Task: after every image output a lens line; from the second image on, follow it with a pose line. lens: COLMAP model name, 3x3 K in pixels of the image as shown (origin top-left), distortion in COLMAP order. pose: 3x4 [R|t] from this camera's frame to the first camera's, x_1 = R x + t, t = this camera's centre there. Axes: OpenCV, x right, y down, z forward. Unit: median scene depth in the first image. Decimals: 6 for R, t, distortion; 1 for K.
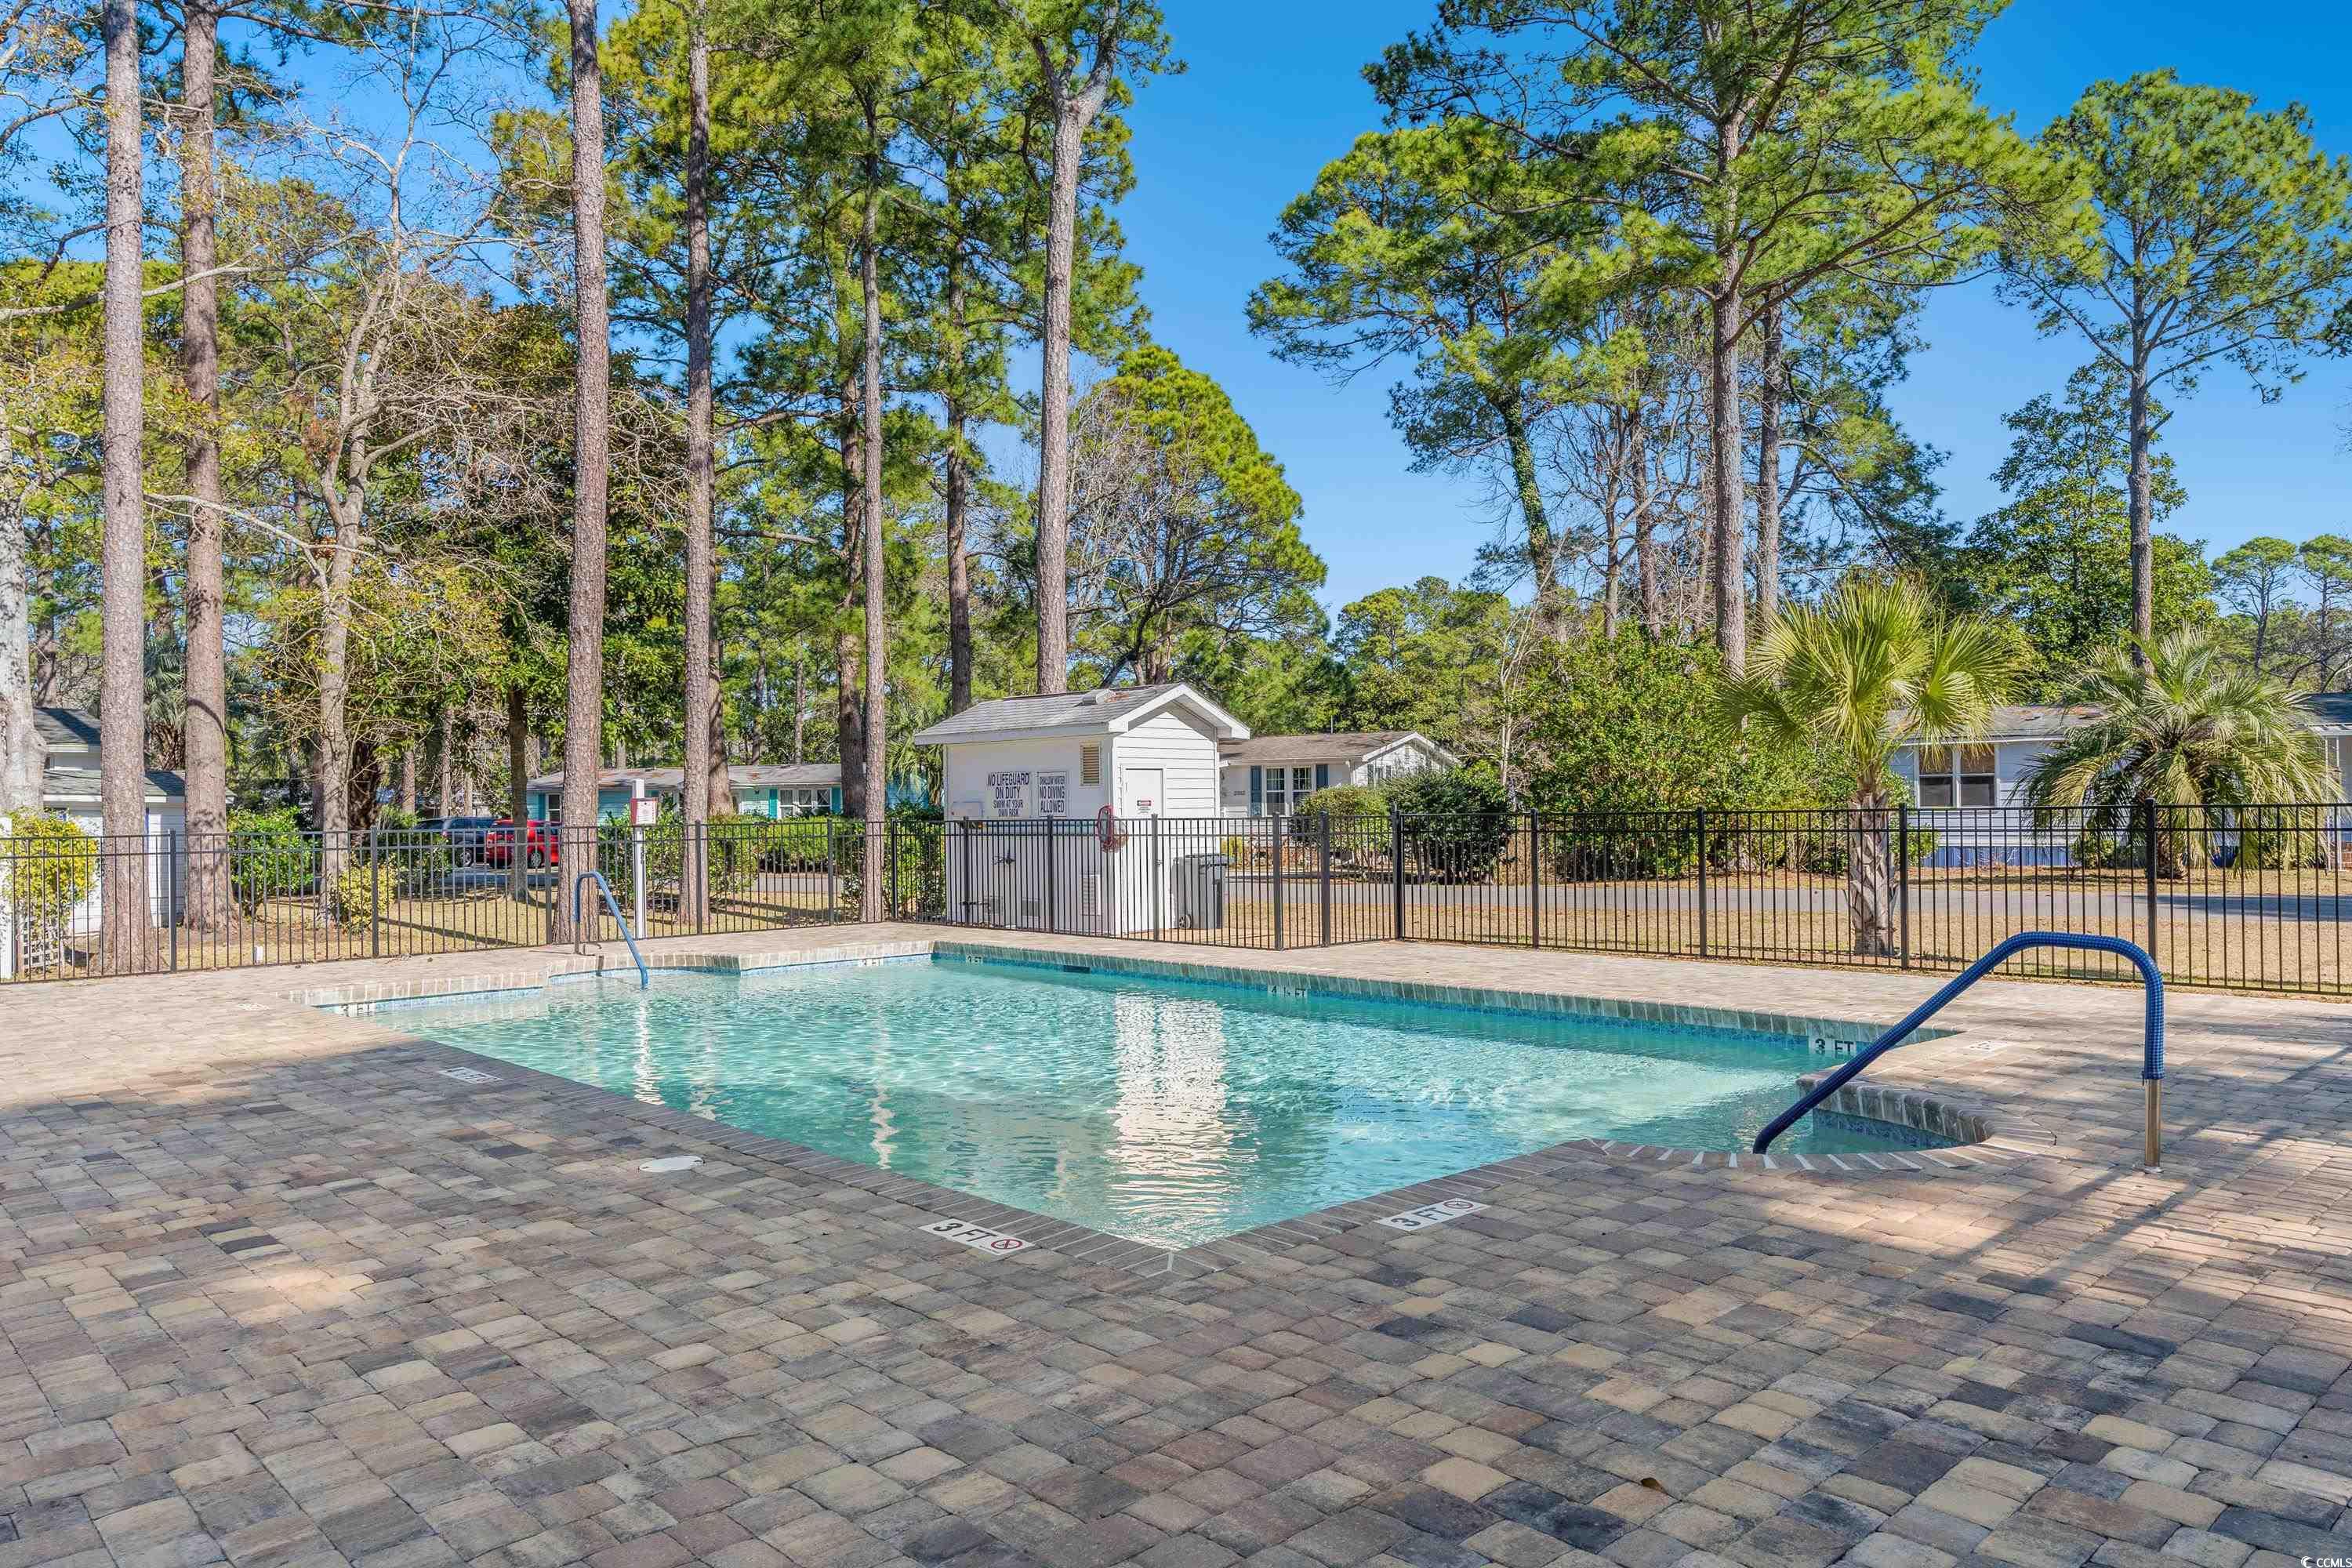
lens RADIAL K [[1567.8, 0, 1176.6], [0, 1567.8, 811.4], [0, 0, 1]] dist [0.002108, 0.000214]
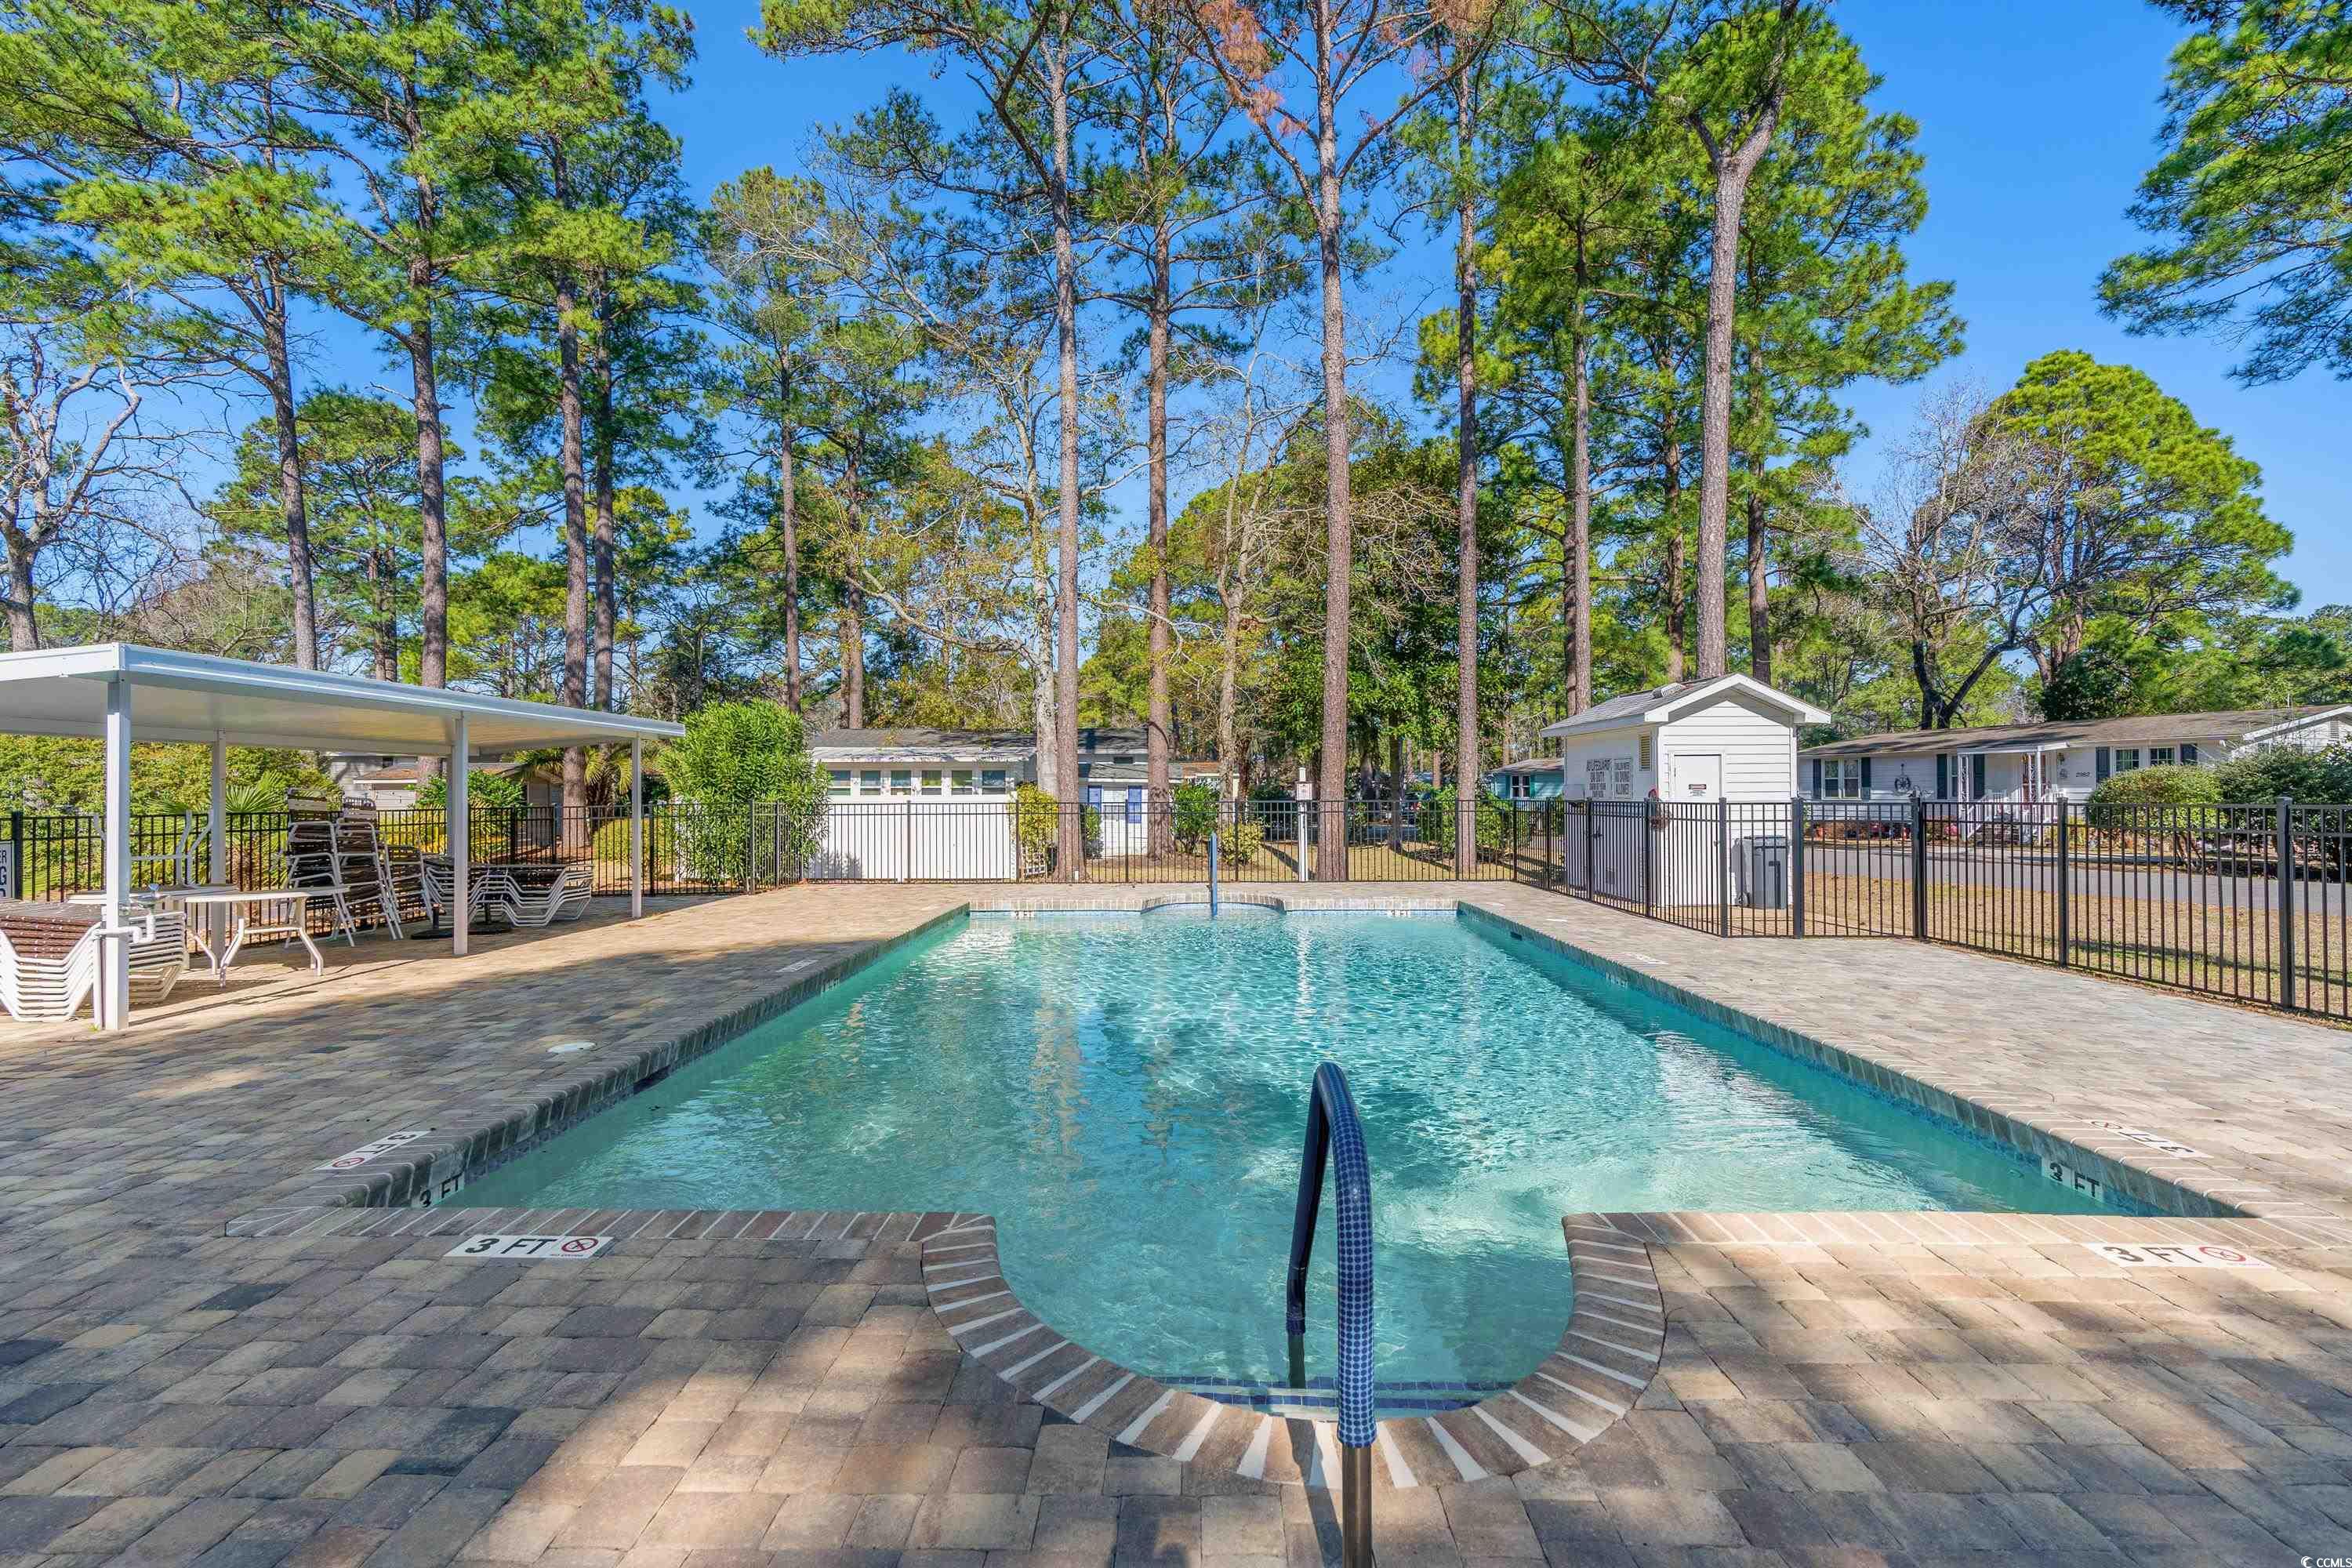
lens RADIAL K [[1075.4, 0, 1176.0], [0, 1075.4, 784.0], [0, 0, 1]] dist [-0.001428, -0.000568]
pose [[0.710886, 0.003168, -0.703300, 0.282210], [-0.005341, 0.999985, -0.000894, -0.005335], [0.703287, 0.004392, 0.710893, 0.262742]]
